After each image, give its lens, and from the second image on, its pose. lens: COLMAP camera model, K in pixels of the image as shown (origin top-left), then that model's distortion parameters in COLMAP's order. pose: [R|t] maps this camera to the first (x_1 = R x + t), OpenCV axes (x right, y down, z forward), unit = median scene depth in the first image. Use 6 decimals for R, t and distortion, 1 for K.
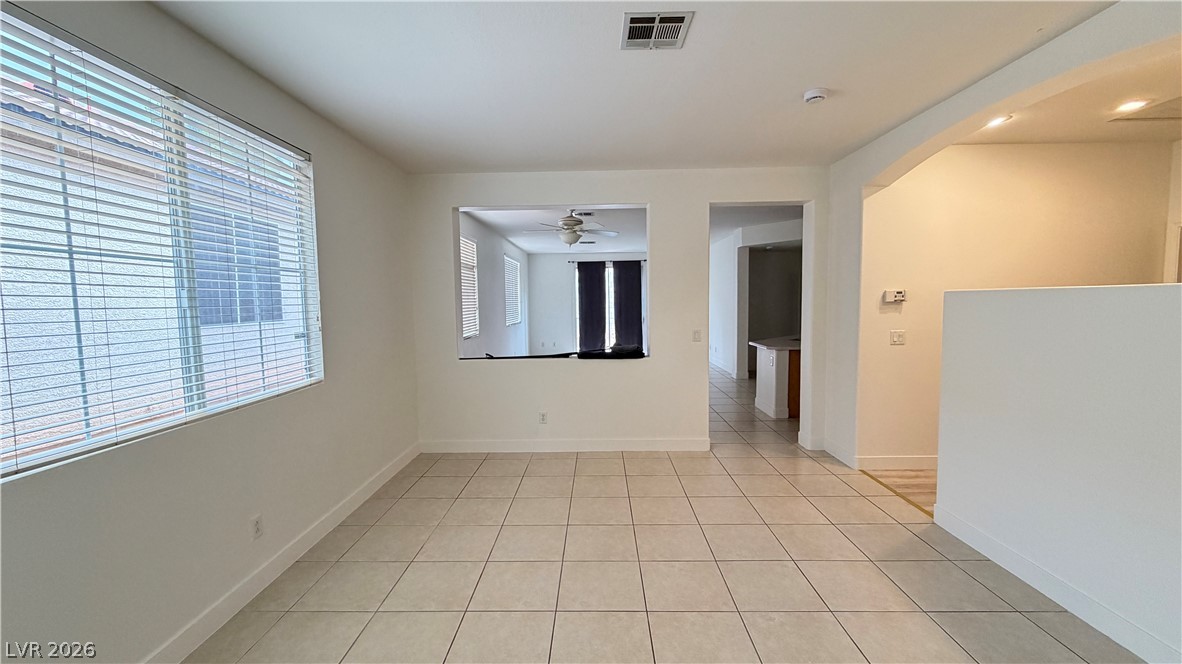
lens RADIAL K [[473.3, 0, 595.3], [0, 473.3, 331.5], [0, 0, 1]] dist [-0.002363, -0.000081]
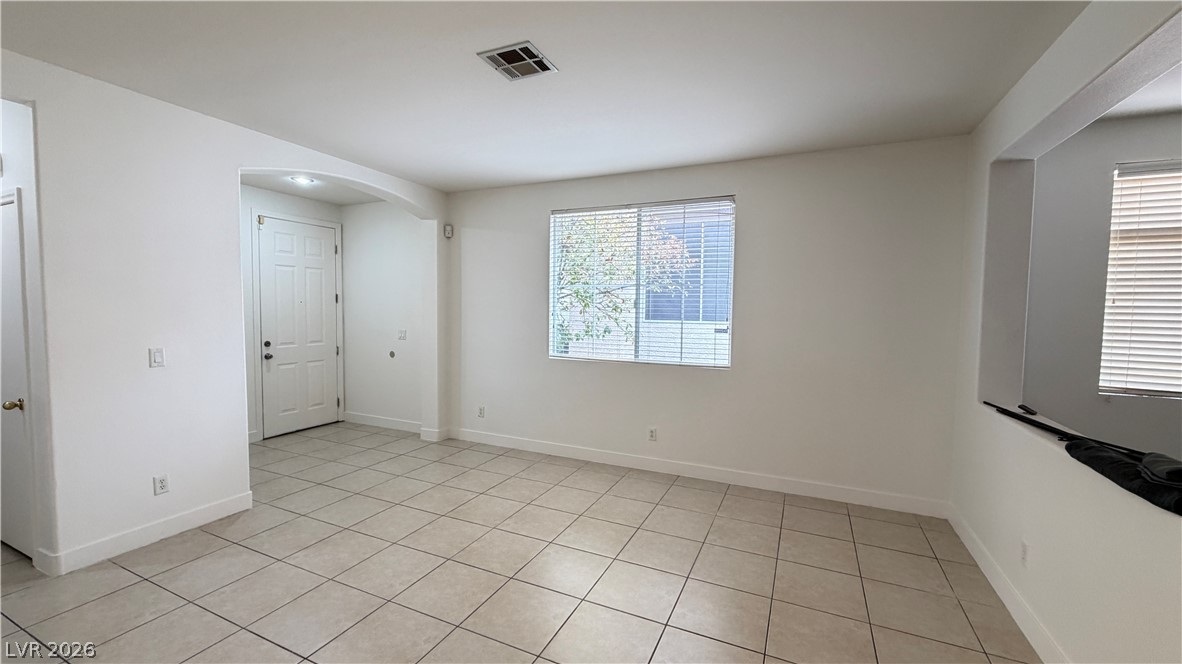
lens RADIAL K [[473.3, 0, 583.7], [0, 473.3, 327.9], [0, 0, 1]] dist [-0.002363, -0.000081]
pose [[-0.405740, 0.058775, -0.912097, 0.910534], [-0.067809, 0.993244, 0.094169, -0.117569], [0.911469, 0.100057, -0.399014, 1.351244]]
